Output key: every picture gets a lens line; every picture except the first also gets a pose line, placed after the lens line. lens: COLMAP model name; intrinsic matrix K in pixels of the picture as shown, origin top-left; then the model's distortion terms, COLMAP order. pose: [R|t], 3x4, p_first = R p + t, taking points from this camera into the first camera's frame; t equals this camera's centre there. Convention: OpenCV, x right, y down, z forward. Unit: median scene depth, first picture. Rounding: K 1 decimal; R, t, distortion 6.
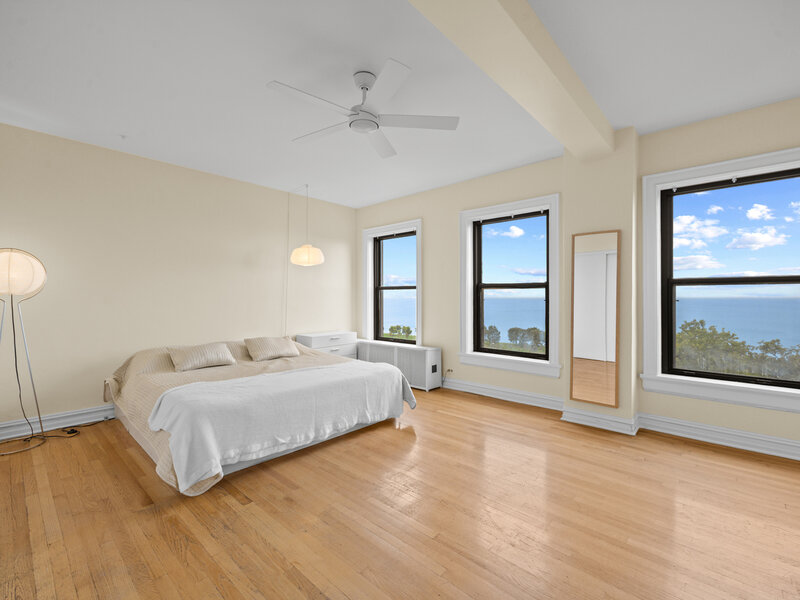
lens RADIAL K [[356.4, 0, 396.9], [0, 356.4, 296.7], [0, 0, 1]] dist [-0.002269, -0.000004]
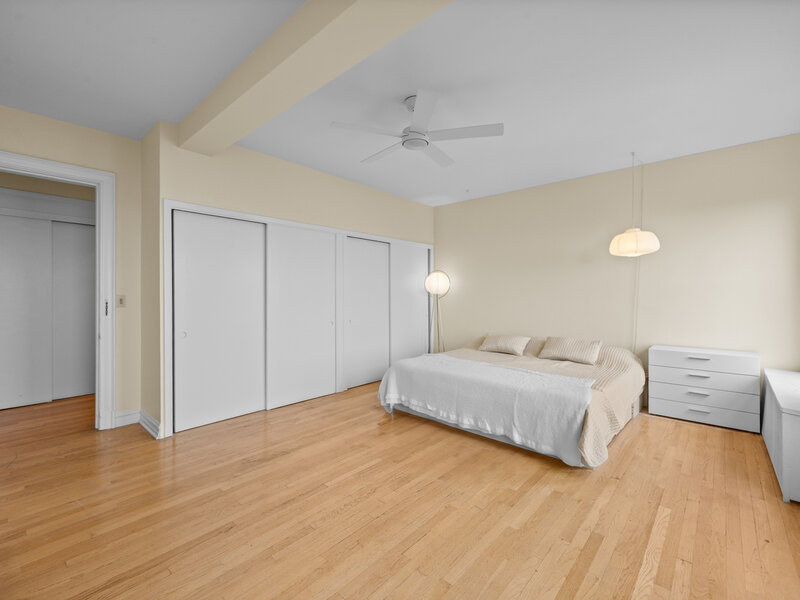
lens RADIAL K [[356.4, 0, 395.9], [0, 356.4, 294.7], [0, 0, 1]] dist [-0.002269, -0.000004]
pose [[-0.006126, -0.005858, -0.999964, 0.887392], [0.002198, 0.999980, -0.005872, 0.004612], [0.999979, -0.002234, -0.006113, 0.816008]]
